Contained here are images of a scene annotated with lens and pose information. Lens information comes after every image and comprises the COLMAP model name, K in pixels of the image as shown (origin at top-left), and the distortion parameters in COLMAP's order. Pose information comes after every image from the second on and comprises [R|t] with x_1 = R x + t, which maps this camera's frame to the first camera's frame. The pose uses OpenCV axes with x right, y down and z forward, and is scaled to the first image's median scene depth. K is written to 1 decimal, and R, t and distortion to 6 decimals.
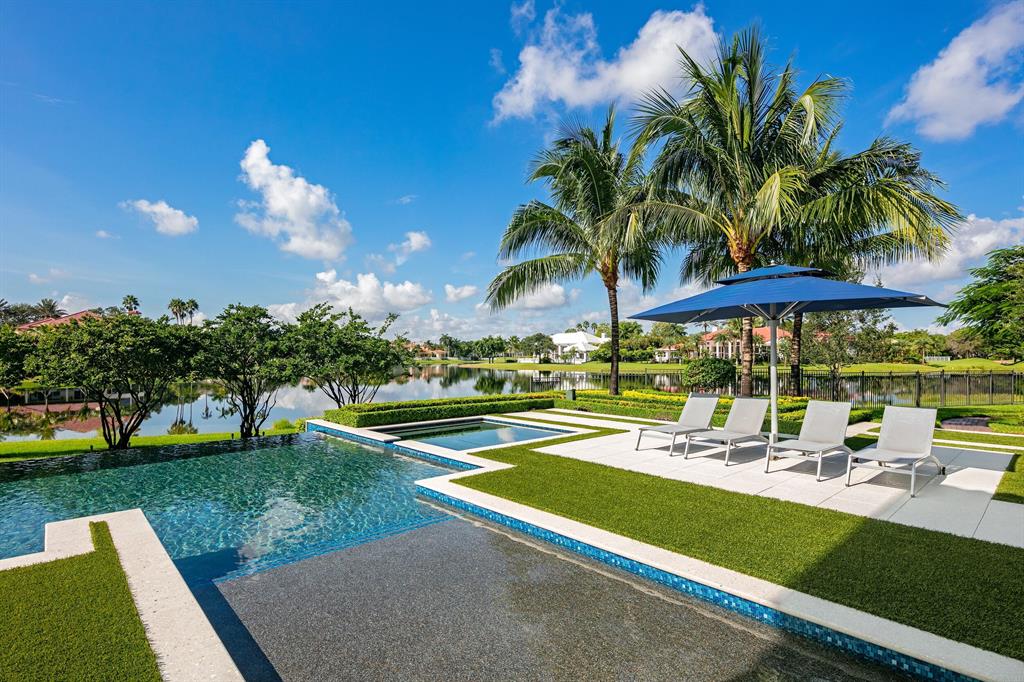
lens RADIAL K [[503.2, 0, 497.4], [0, 503.2, 333.4], [0, 0, 1]] dist [0.011107, 0.000227]
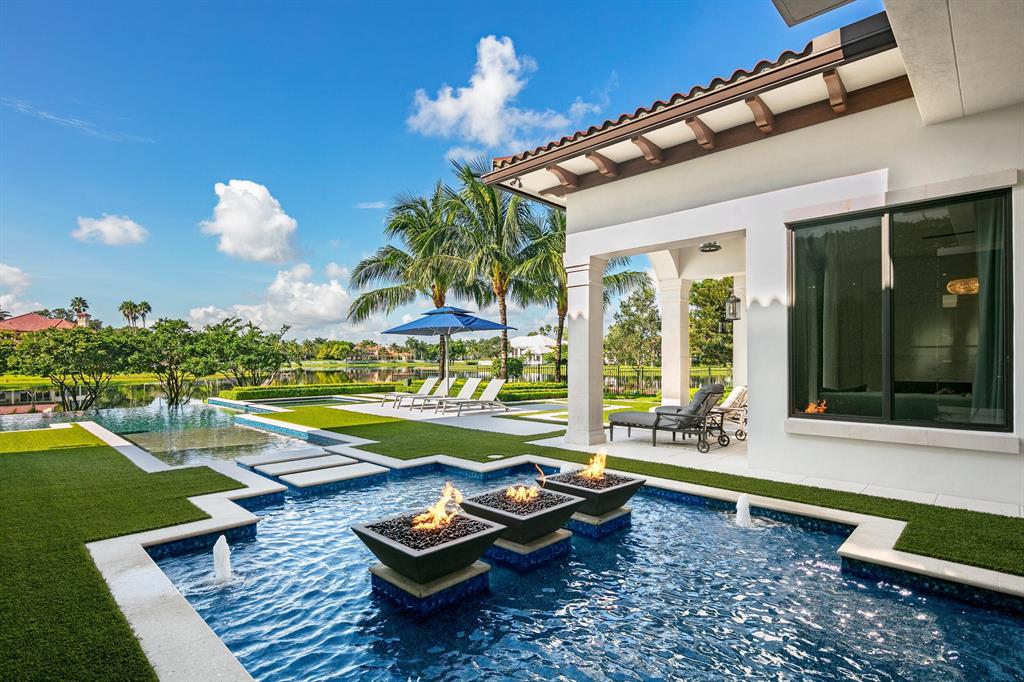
lens RADIAL K [[496.5, 0, 509.5], [0, 496.5, 341.0], [0, 0, 1]] dist [-0.000536, -0.000579]
pose [[0.996130, 0.001723, 0.087872, 0.296910], [-0.002555, 0.999953, 0.009353, -0.010870], [-0.087852, -0.009542, 0.996088, -0.425532]]
